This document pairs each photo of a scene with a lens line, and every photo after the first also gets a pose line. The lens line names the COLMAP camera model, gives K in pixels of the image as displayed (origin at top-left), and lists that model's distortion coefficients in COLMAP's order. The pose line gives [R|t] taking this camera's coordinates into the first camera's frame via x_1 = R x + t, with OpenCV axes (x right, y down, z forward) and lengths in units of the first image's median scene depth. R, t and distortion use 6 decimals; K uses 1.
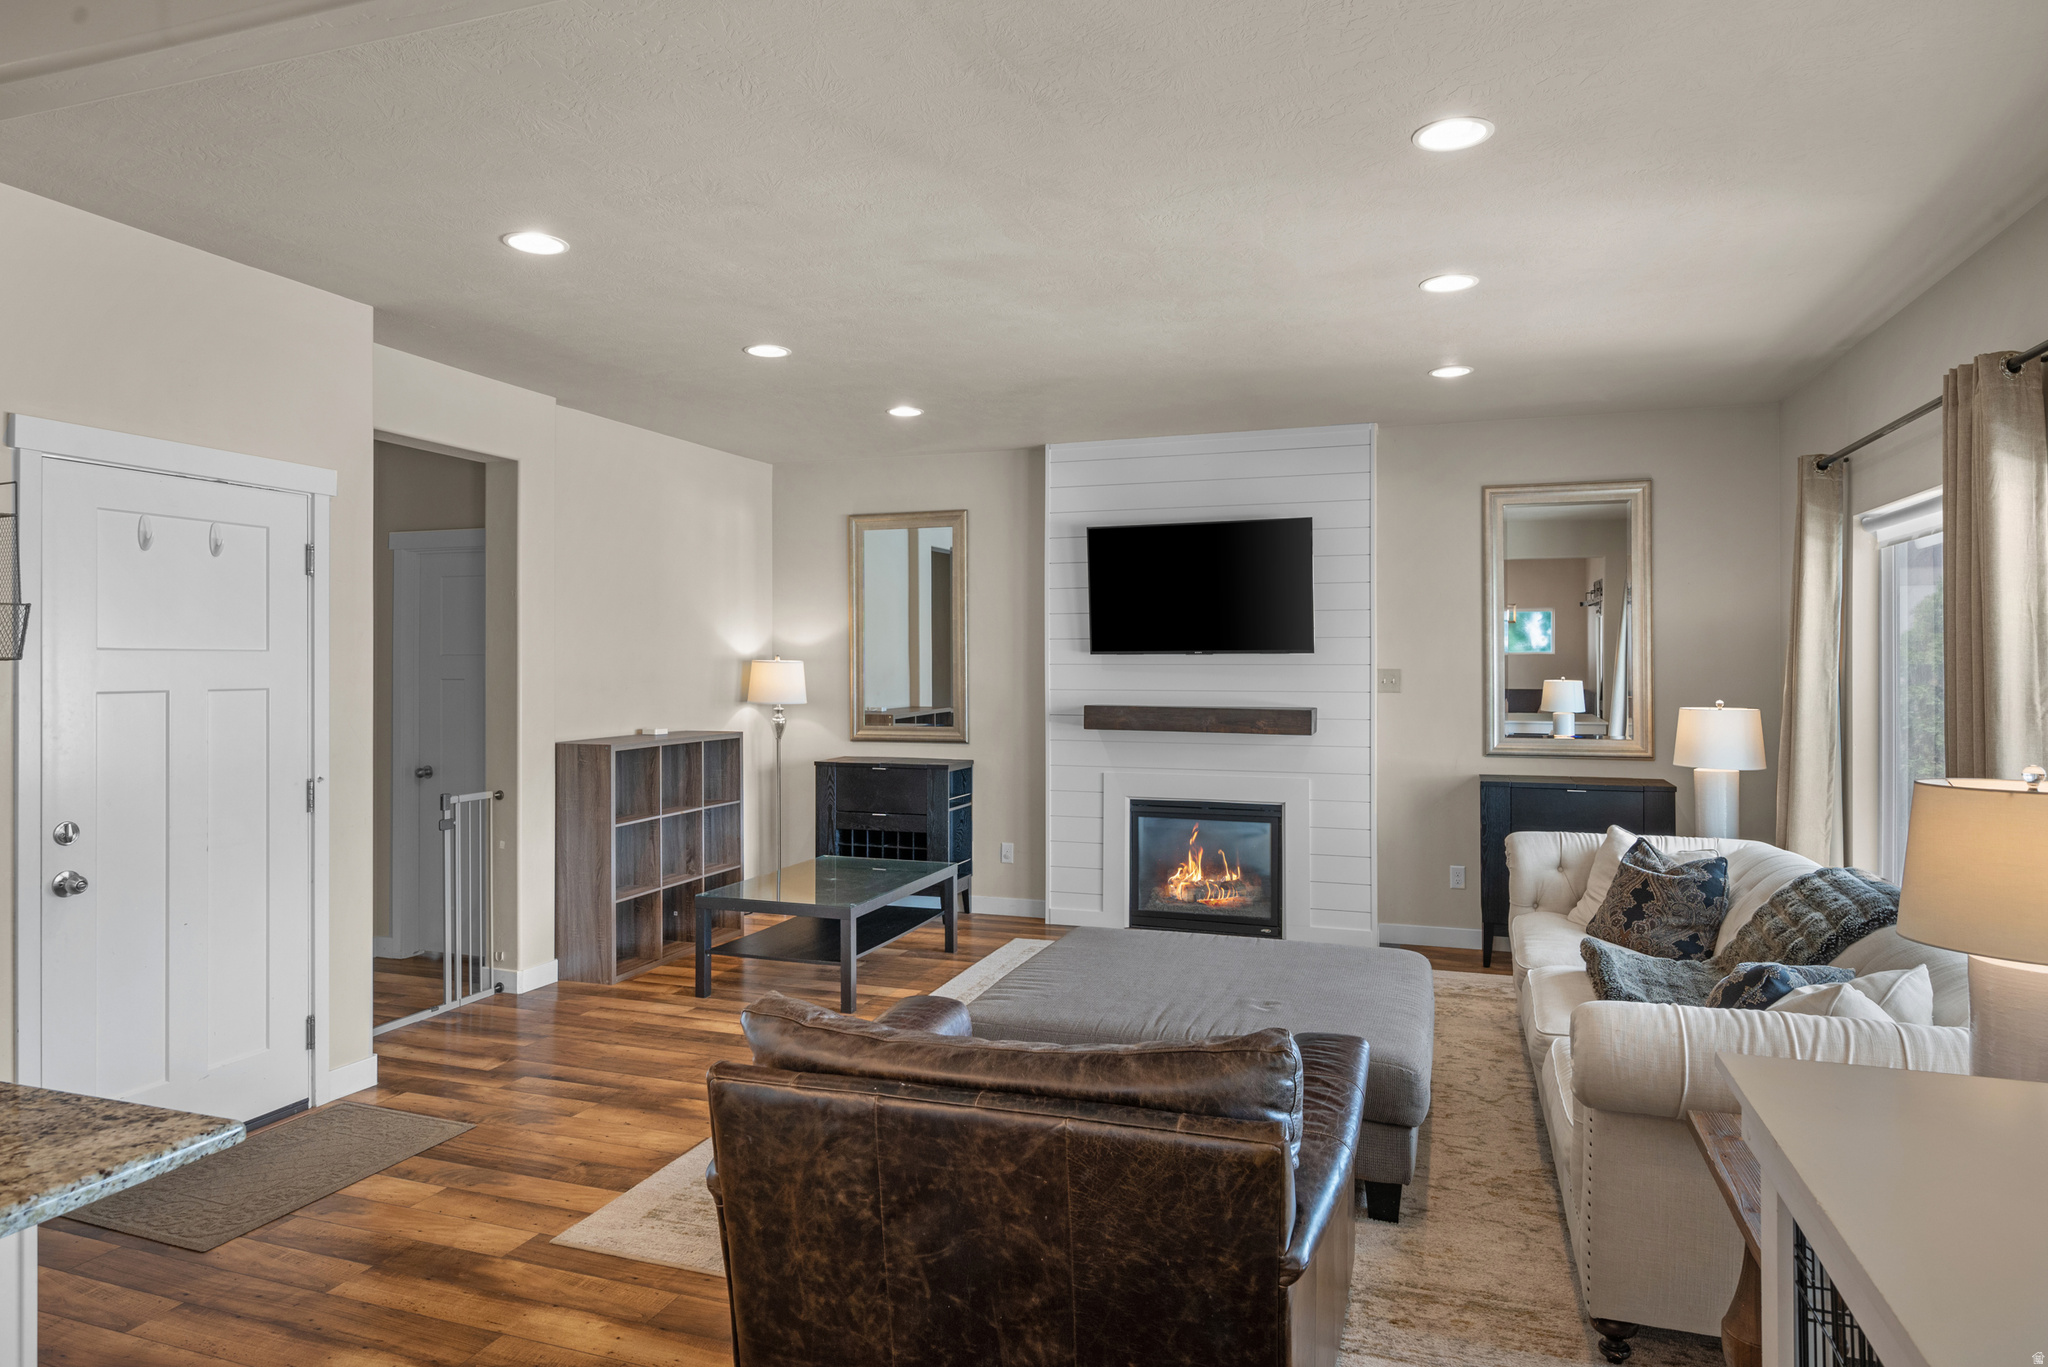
lens RADIAL K [[1198.8, 0, 1026.5], [0, 1198.8, 670.5], [0, 0, 1]] dist [0.001516, 0.000436]
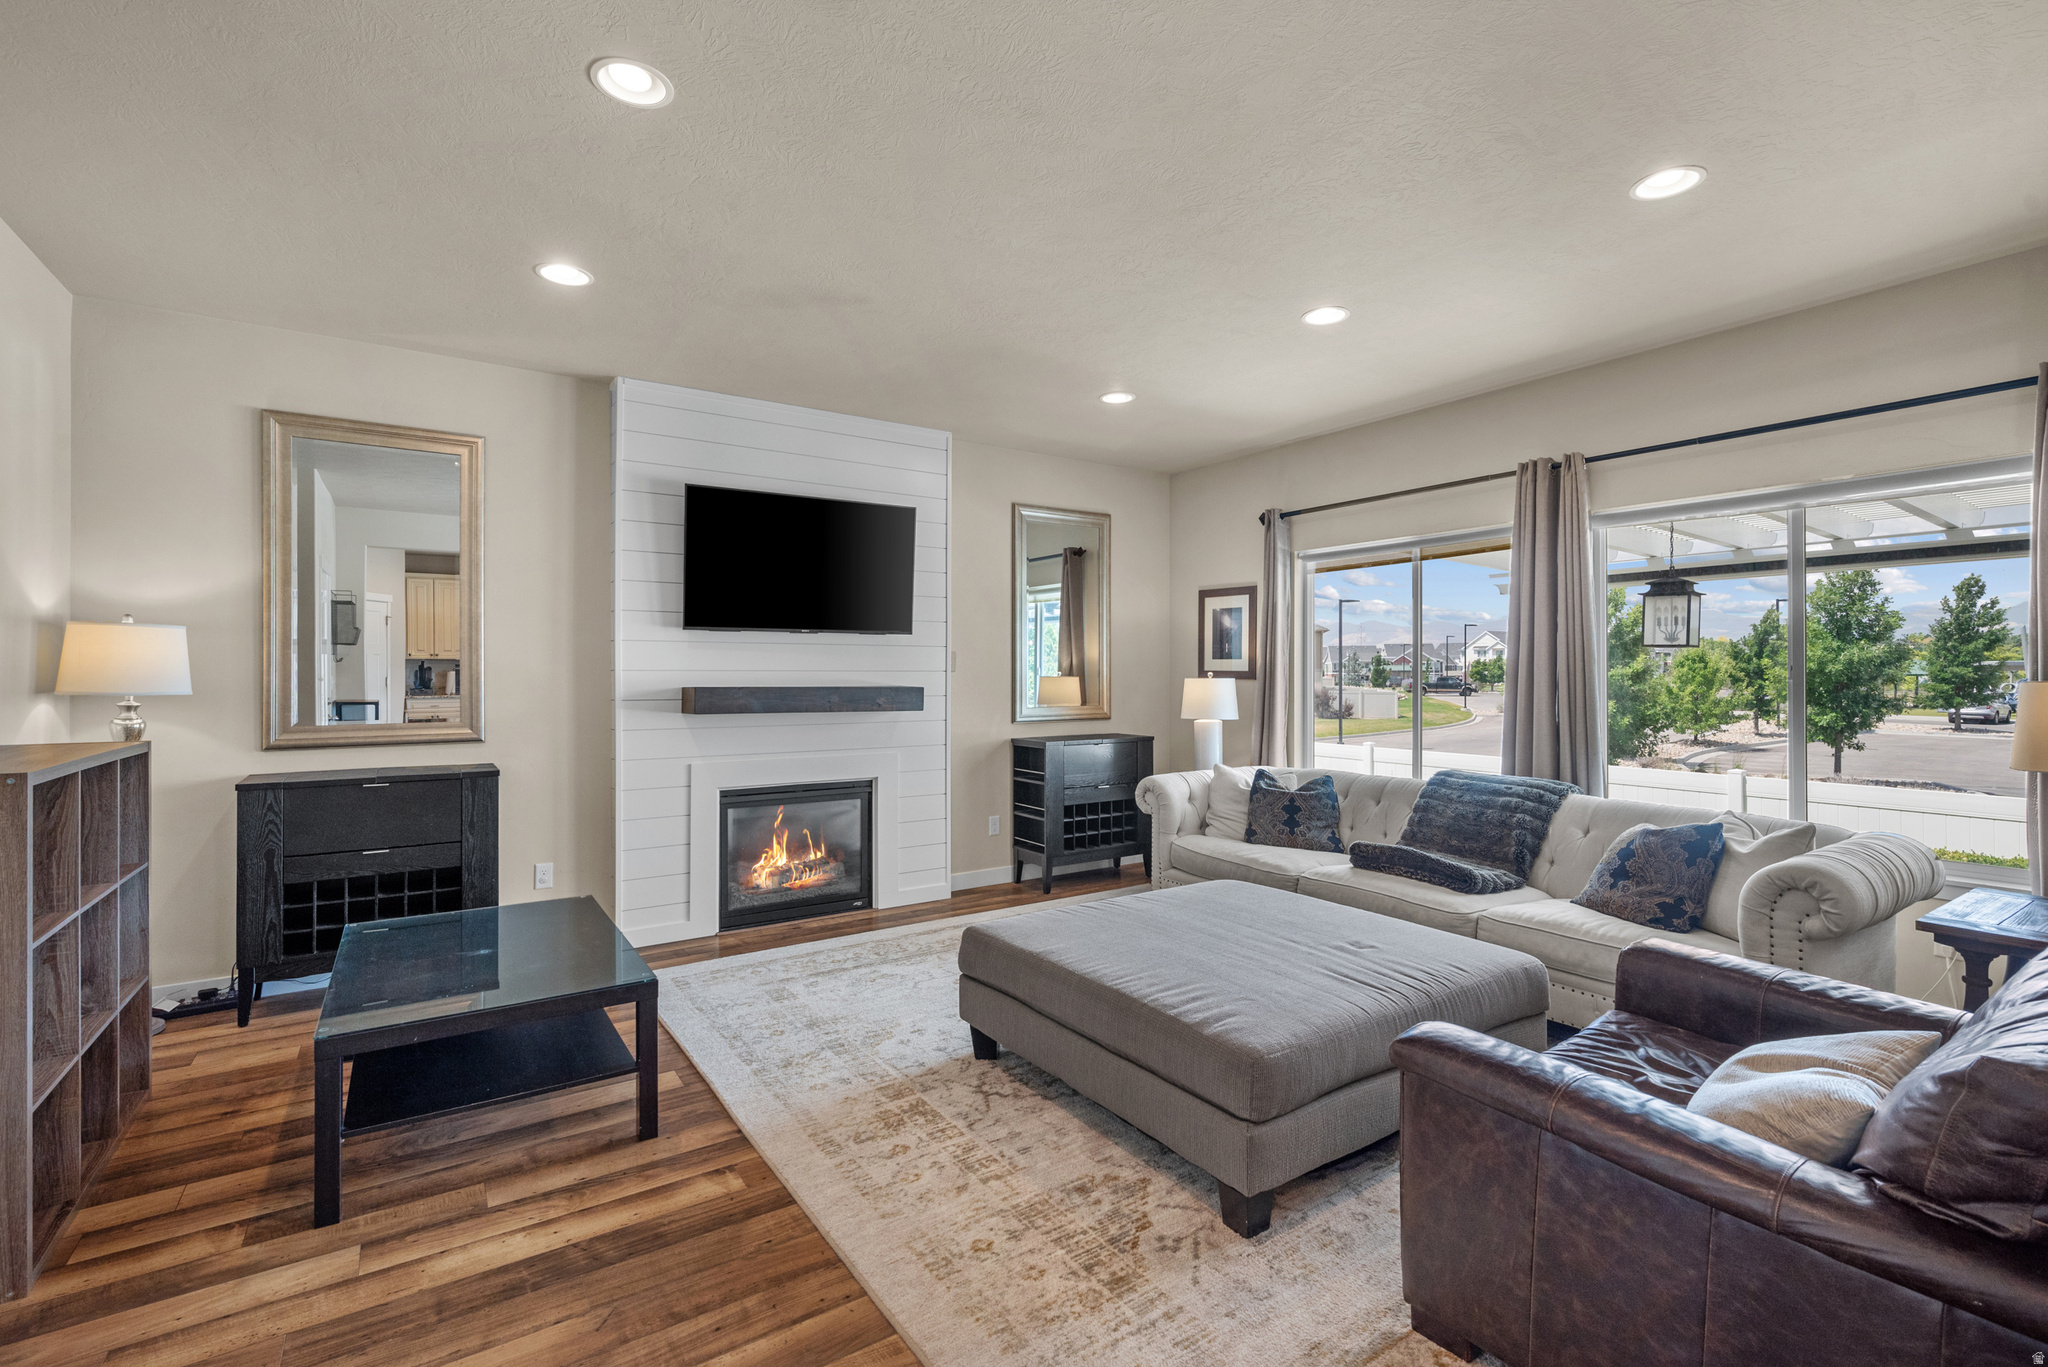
lens RADIAL K [[907.5, 0, 1038.3], [0, 907.5, 672.9], [0, 0, 1]] dist [0.001380, 0.000001]
pose [[0.598797, 0.000936, 0.800900, -0.330919], [0.004118, 0.999982, -0.004247, 0.022613], [-0.800890, 0.005842, 0.598783, 0.405285]]
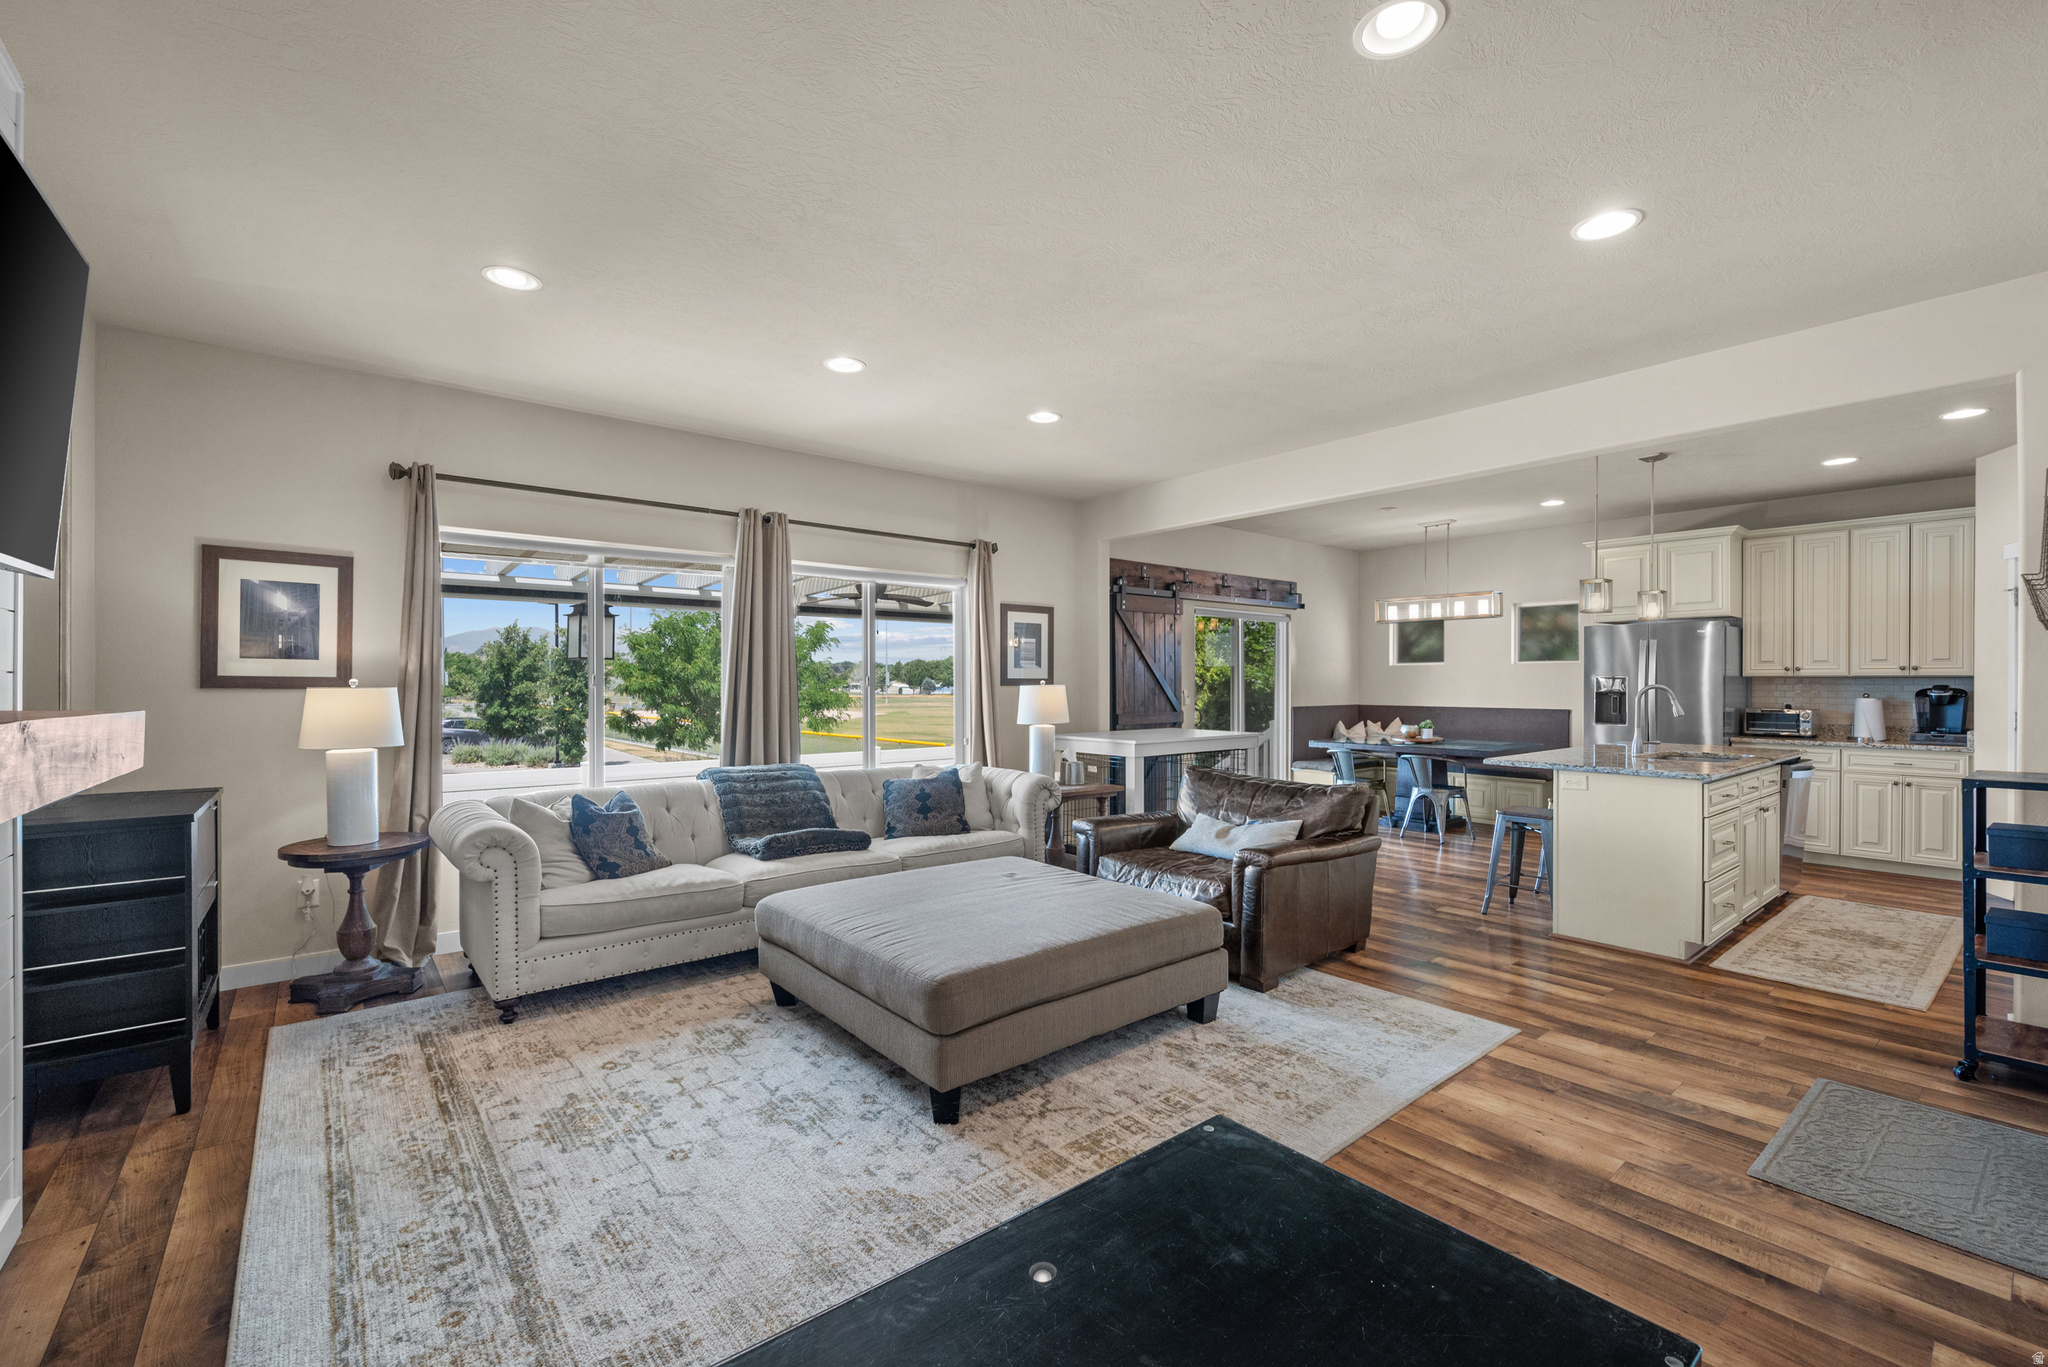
lens RADIAL K [[865.8, 0, 1005.4], [0, 865.8, 688.1], [0, 0, 1]] dist [0.002068, 0.000656]
pose [[-0.843000, -0.004727, 0.537893, -0.200449], [0.001689, 0.999933, 0.011435, 0.019355], [-0.537911, 0.010548, -0.842936, 1.032256]]
